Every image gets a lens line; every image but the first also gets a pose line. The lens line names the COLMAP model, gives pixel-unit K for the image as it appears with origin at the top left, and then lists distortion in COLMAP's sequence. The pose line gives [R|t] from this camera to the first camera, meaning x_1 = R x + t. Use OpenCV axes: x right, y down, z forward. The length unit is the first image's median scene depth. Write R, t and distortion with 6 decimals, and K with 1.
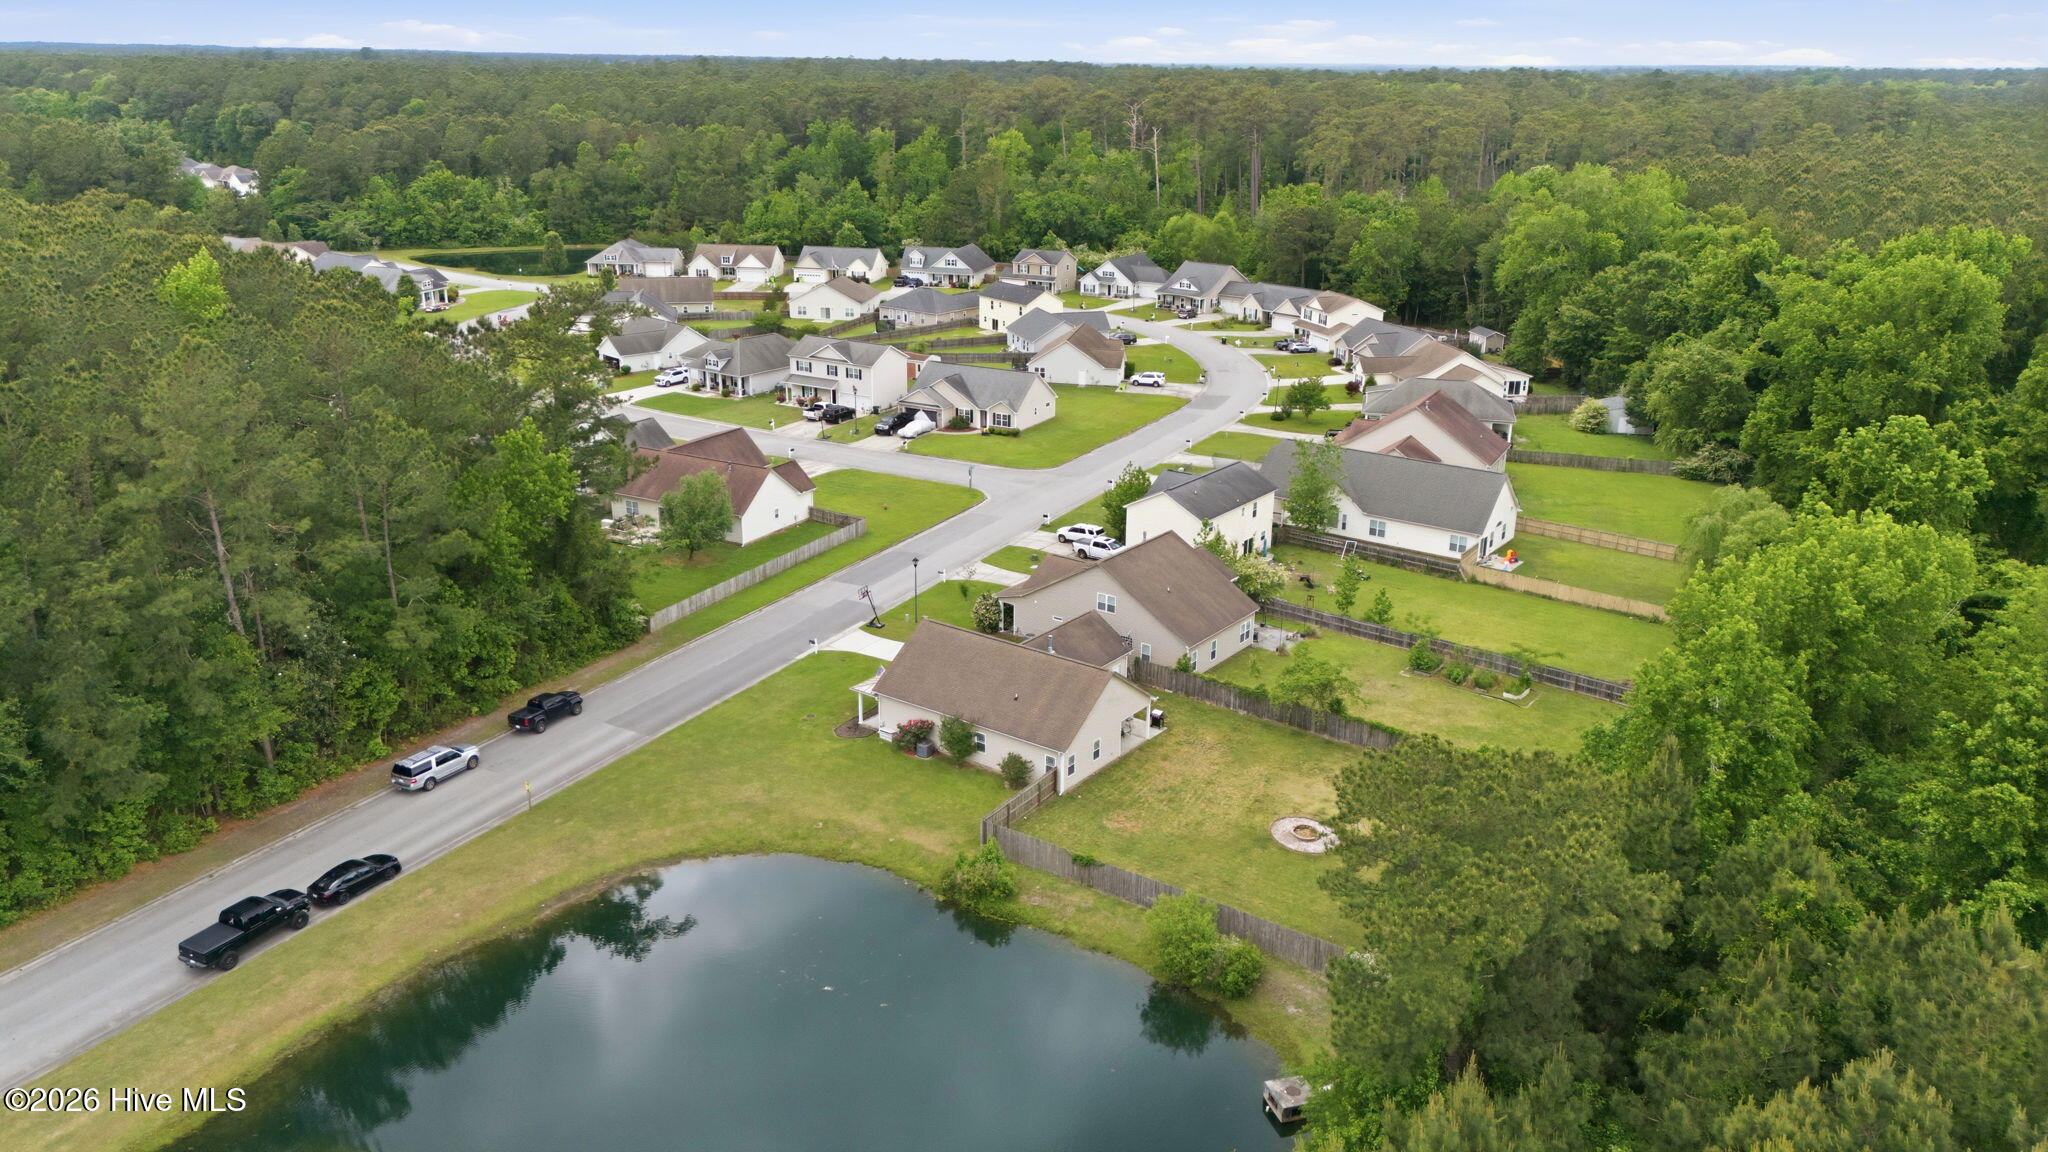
lens RADIAL K [[1497.1, 0, 1027.1], [0, 1497.1, 570.9], [0, 0, 1]] dist [0.081354, -0.085320]
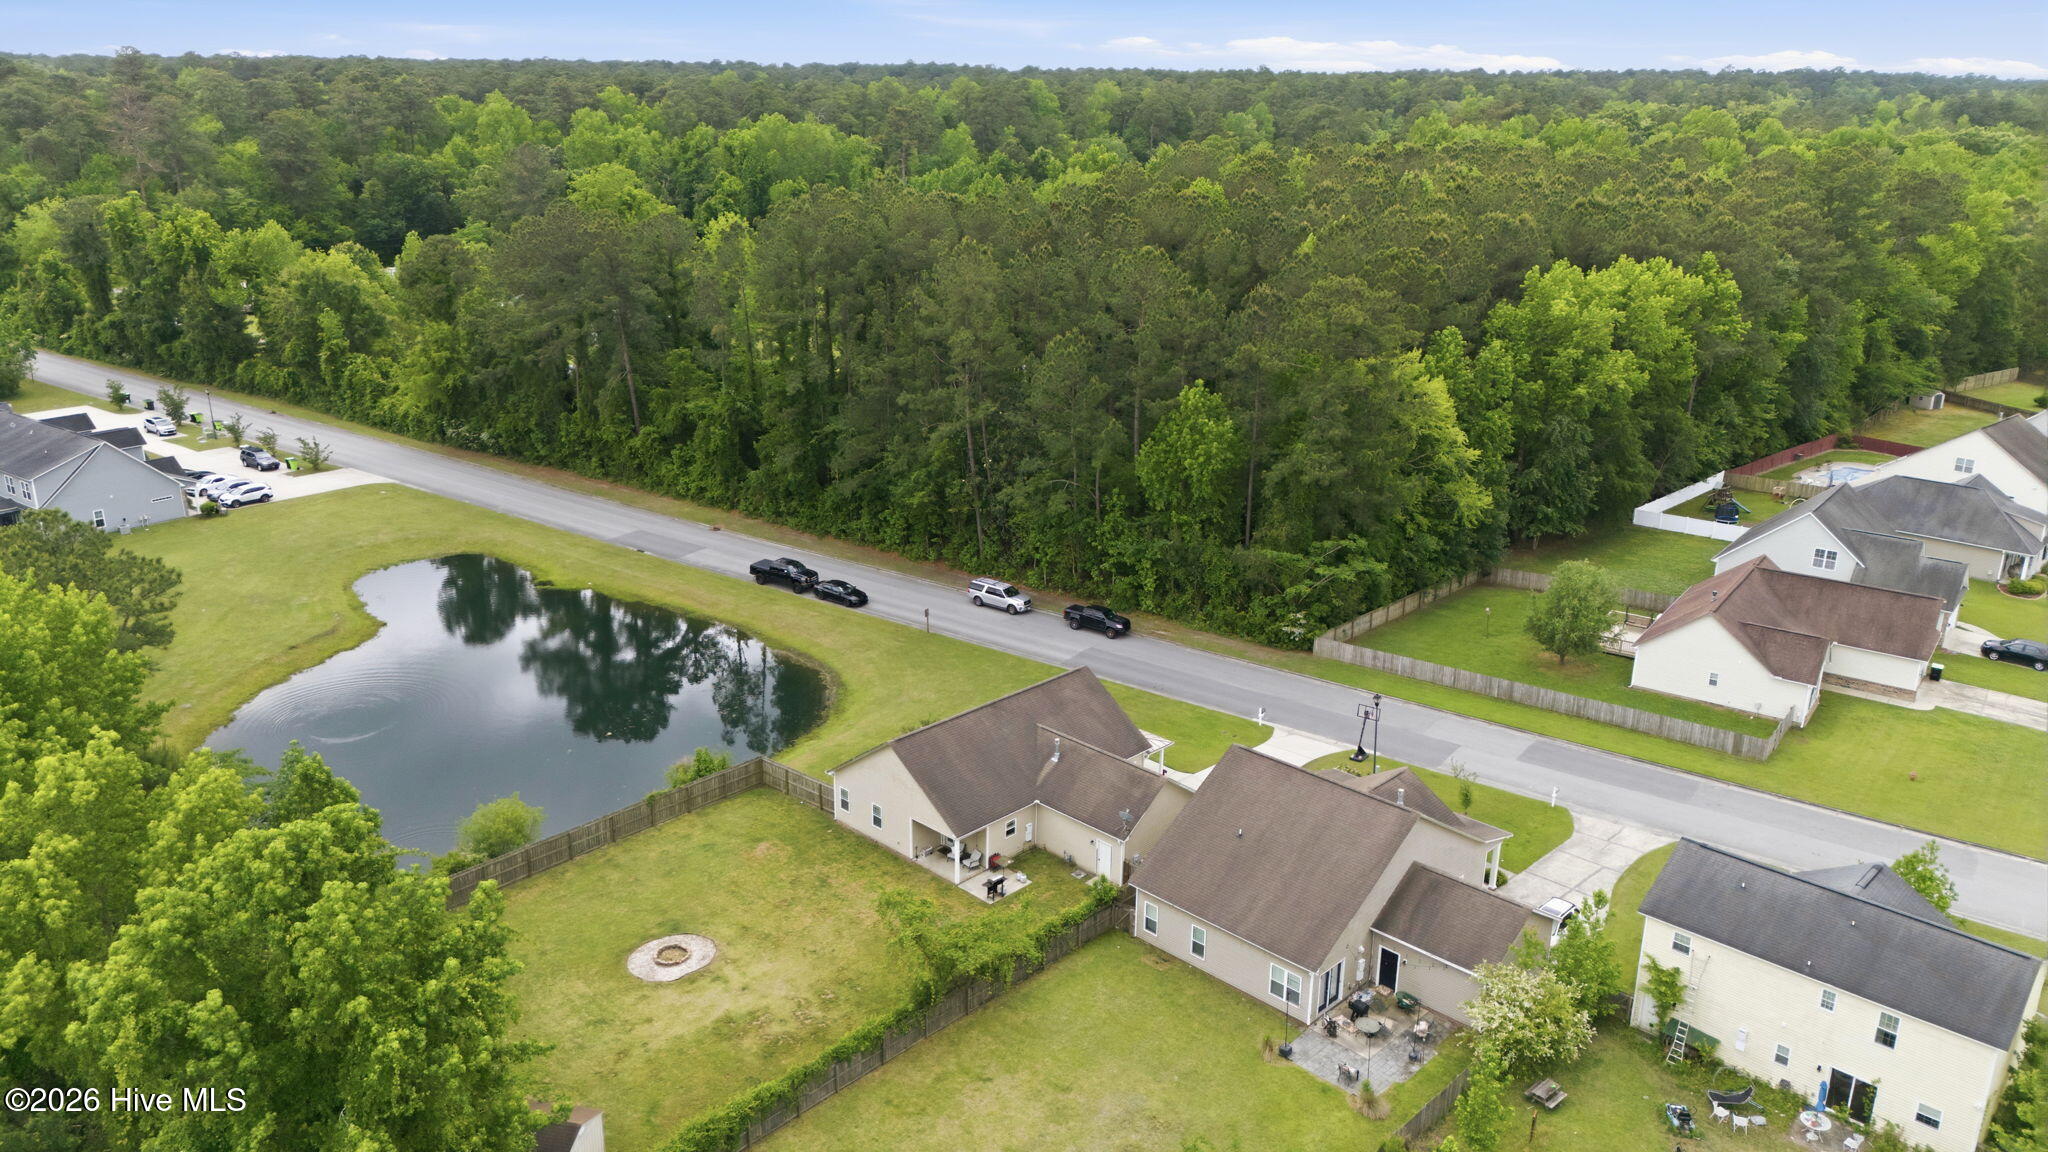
lens RADIAL K [[1497.1, 0, 1028.2], [0, 1497.1, 568.8], [0, 0, 1]] dist [0.081354, -0.085320]
pose [[-0.135018, 0.296631, -0.945399, 0.419570], [-0.329441, 0.886415, 0.325173, -0.164281], [0.934472, 0.355358, -0.021959, 0.542832]]
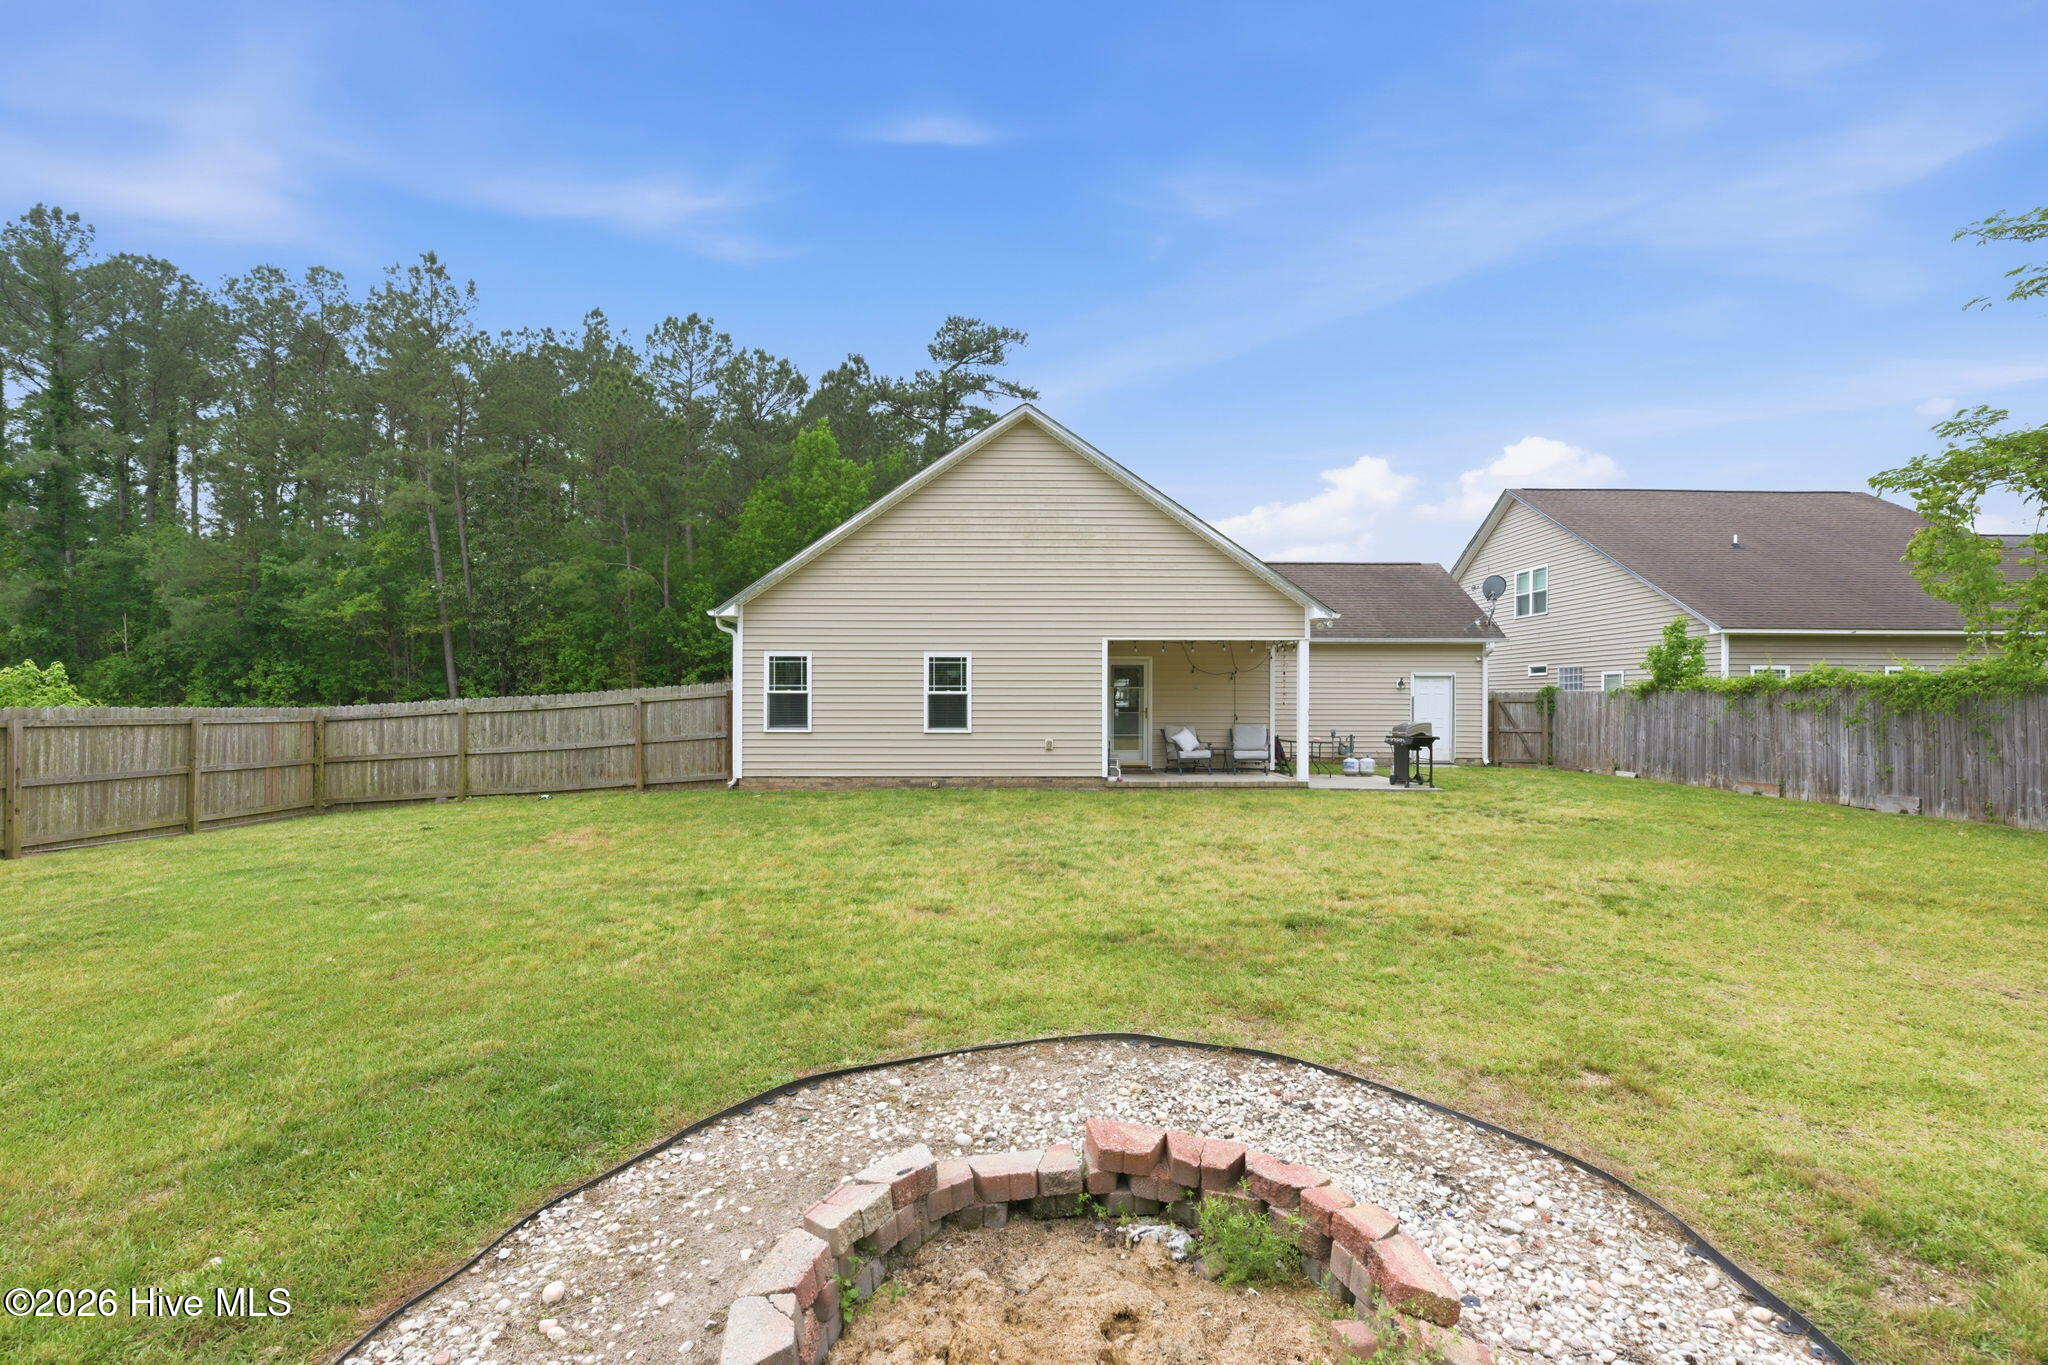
lens RADIAL K [[914.3, 0, 1026.8], [0, 914.3, 710.2], [0, 0, 1]] dist [-0.002855, 0.002862]
pose [[0.608743, -0.002813, -0.793362, 0.098137], [-0.249805, 0.948450, -0.195037, 0.078567], [0.753013, 0.316913, 0.576660, 0.472800]]
